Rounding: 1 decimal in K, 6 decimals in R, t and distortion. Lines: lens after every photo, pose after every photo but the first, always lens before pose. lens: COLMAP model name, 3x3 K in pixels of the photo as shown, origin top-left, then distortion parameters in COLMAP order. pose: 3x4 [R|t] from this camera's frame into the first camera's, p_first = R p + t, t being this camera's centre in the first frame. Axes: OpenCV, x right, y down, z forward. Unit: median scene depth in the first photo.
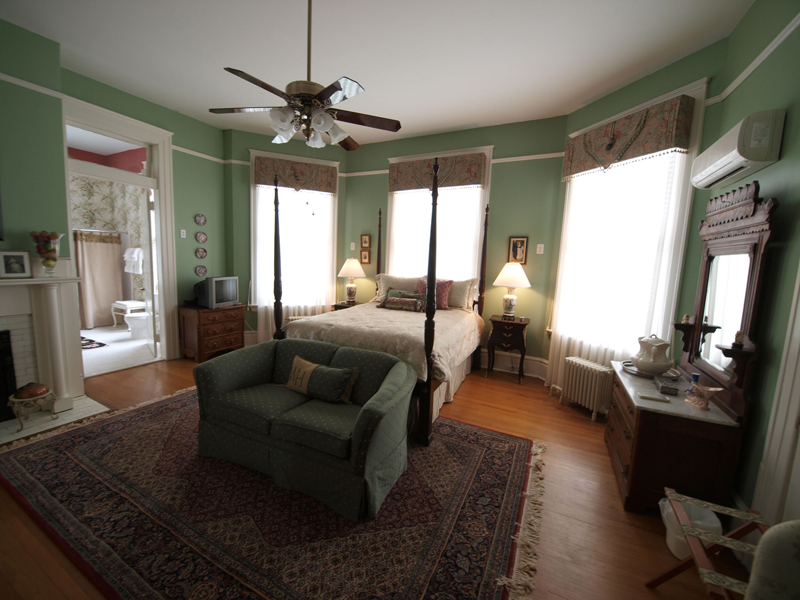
lens RADIAL K [[326.2, 0, 397.6], [0, 326.2, 298.7], [0, 0, 1]] dist [-0.006163, -0.002285]
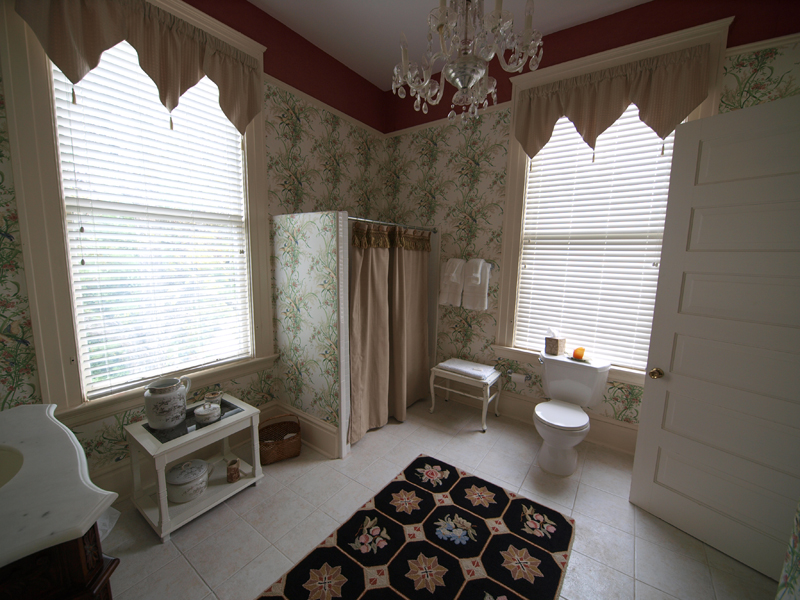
lens RADIAL K [[326.2, 0, 401.1], [0, 326.2, 299.3], [0, 0, 1]] dist [-0.006163, -0.002285]
pose [[0.988542, -0.004600, -0.150877, -0.814103], [0.006513, 0.999905, 0.012187, -0.096602], [0.150806, -0.013030, 0.988477, 0.460412]]
